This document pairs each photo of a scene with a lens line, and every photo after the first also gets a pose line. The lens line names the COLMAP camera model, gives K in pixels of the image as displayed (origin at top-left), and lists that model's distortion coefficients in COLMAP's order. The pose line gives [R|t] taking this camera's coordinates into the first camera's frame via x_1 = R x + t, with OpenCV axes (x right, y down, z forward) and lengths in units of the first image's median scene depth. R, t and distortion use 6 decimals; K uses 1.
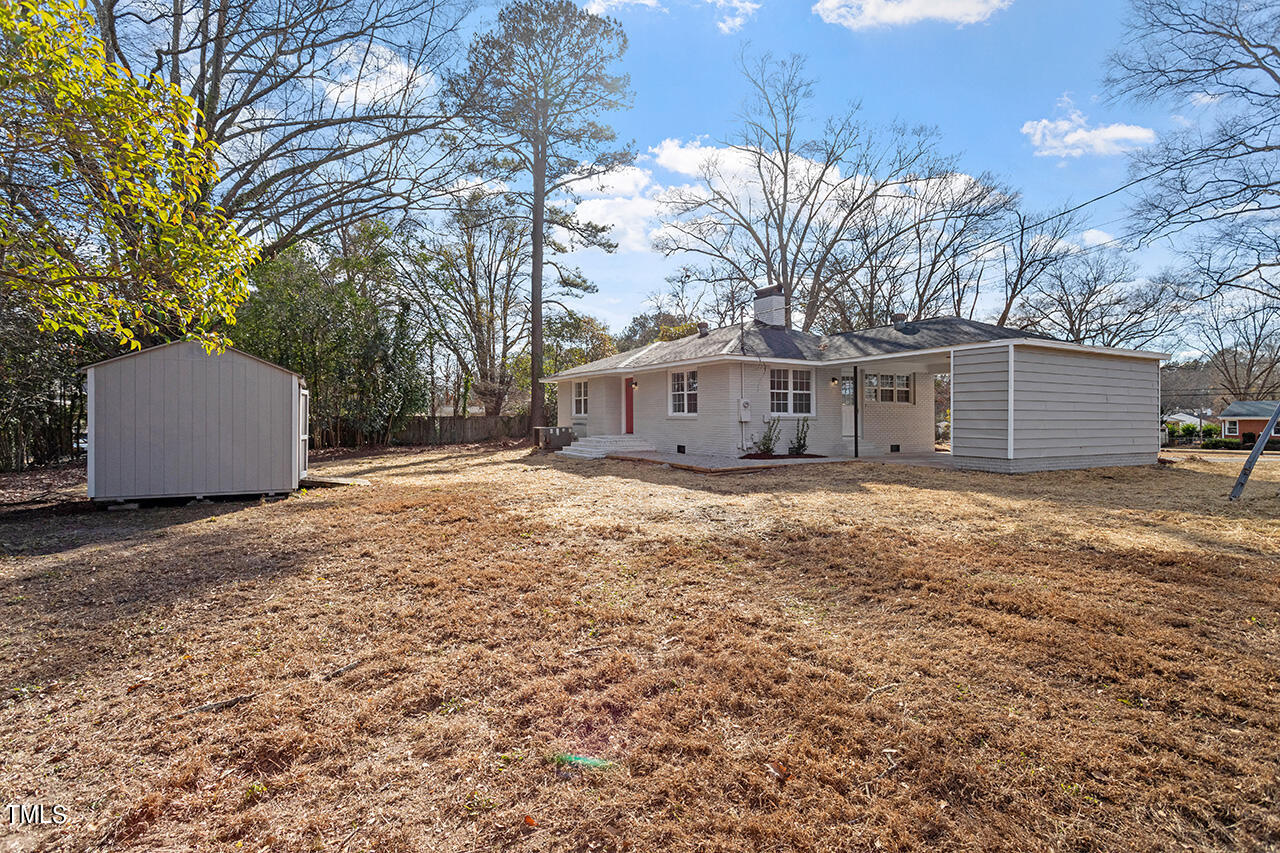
lens RADIAL K [[610.4, 0, 634.9], [0, 610.4, 427.8], [0, 0, 1]] dist [0.001453, 0.000819]
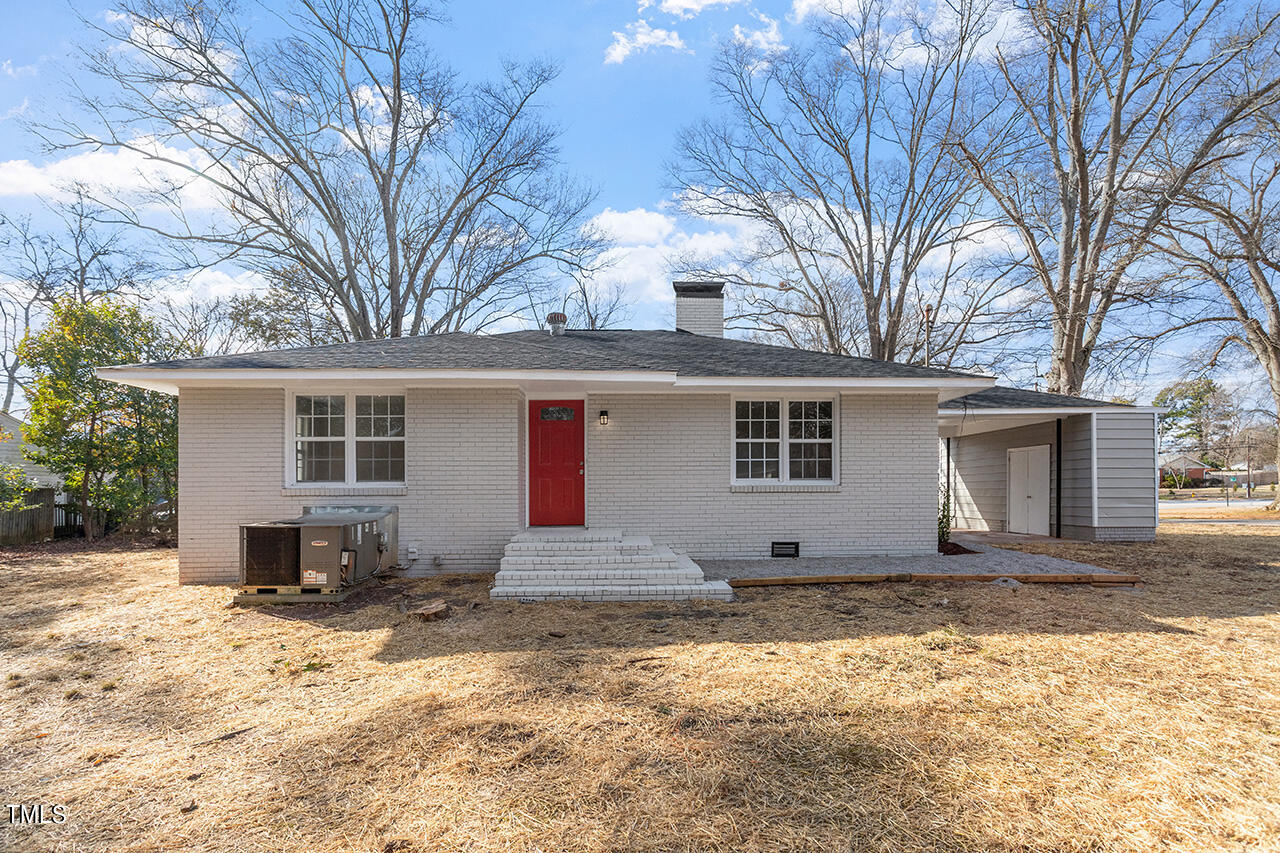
lens RADIAL K [[686.7, 0, 640.0], [0, 686.7, 426.5], [0, 0, 1]] dist [-0.038233, 0.000150]
pose [[0.422524, 0.073663, 0.903353, -0.208611], [0.022378, 0.995540, -0.091647, -0.007456], [-0.906075, 0.058938, 0.418991, 0.360762]]
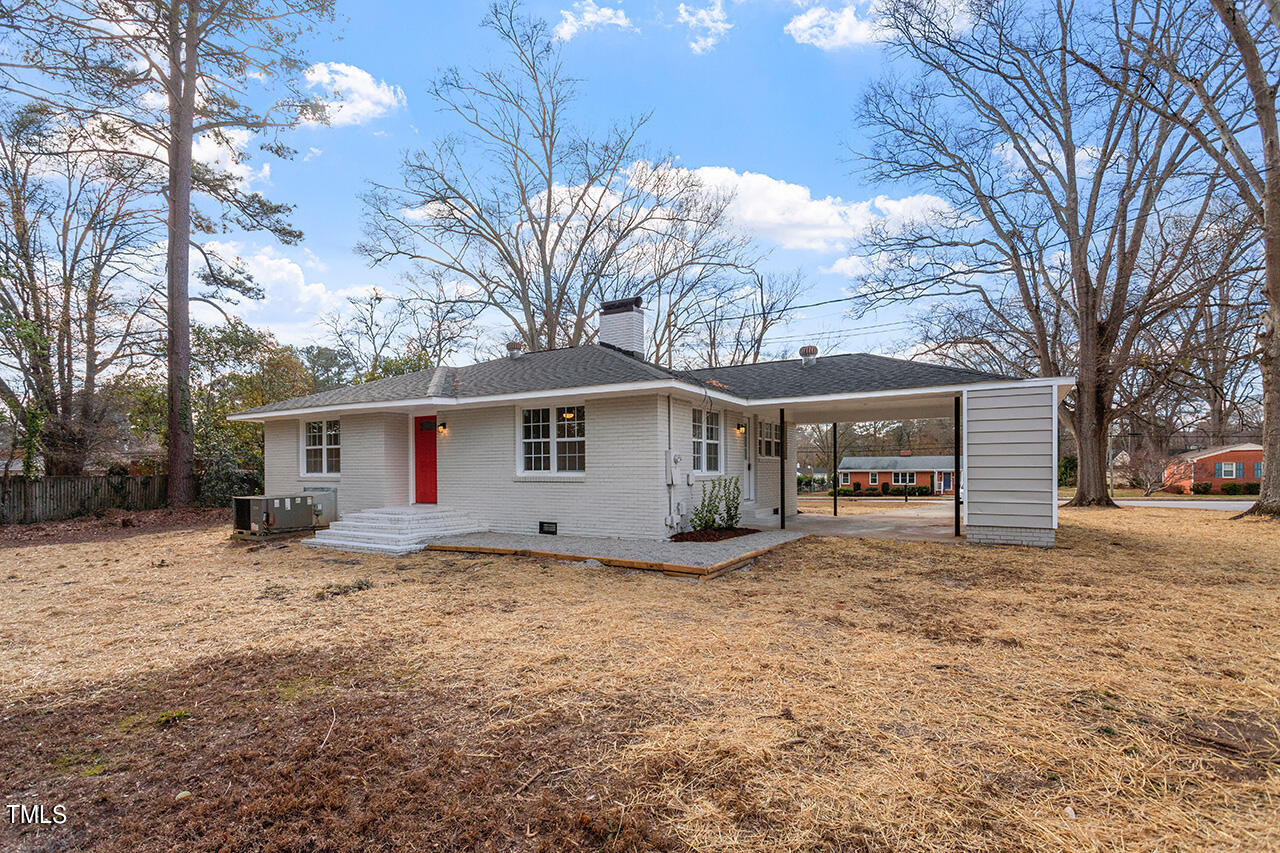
lens RADIAL K [[652.7, 0, 638.2], [0, 652.7, 481.4], [0, 0, 1]] dist [0.002350, 0.000569]
pose [[0.865046, -0.010512, 0.501582, -0.076361], [0.014343, 0.999890, -0.003782, -0.004009], [-0.501487, 0.010465, 0.865102, 0.151978]]
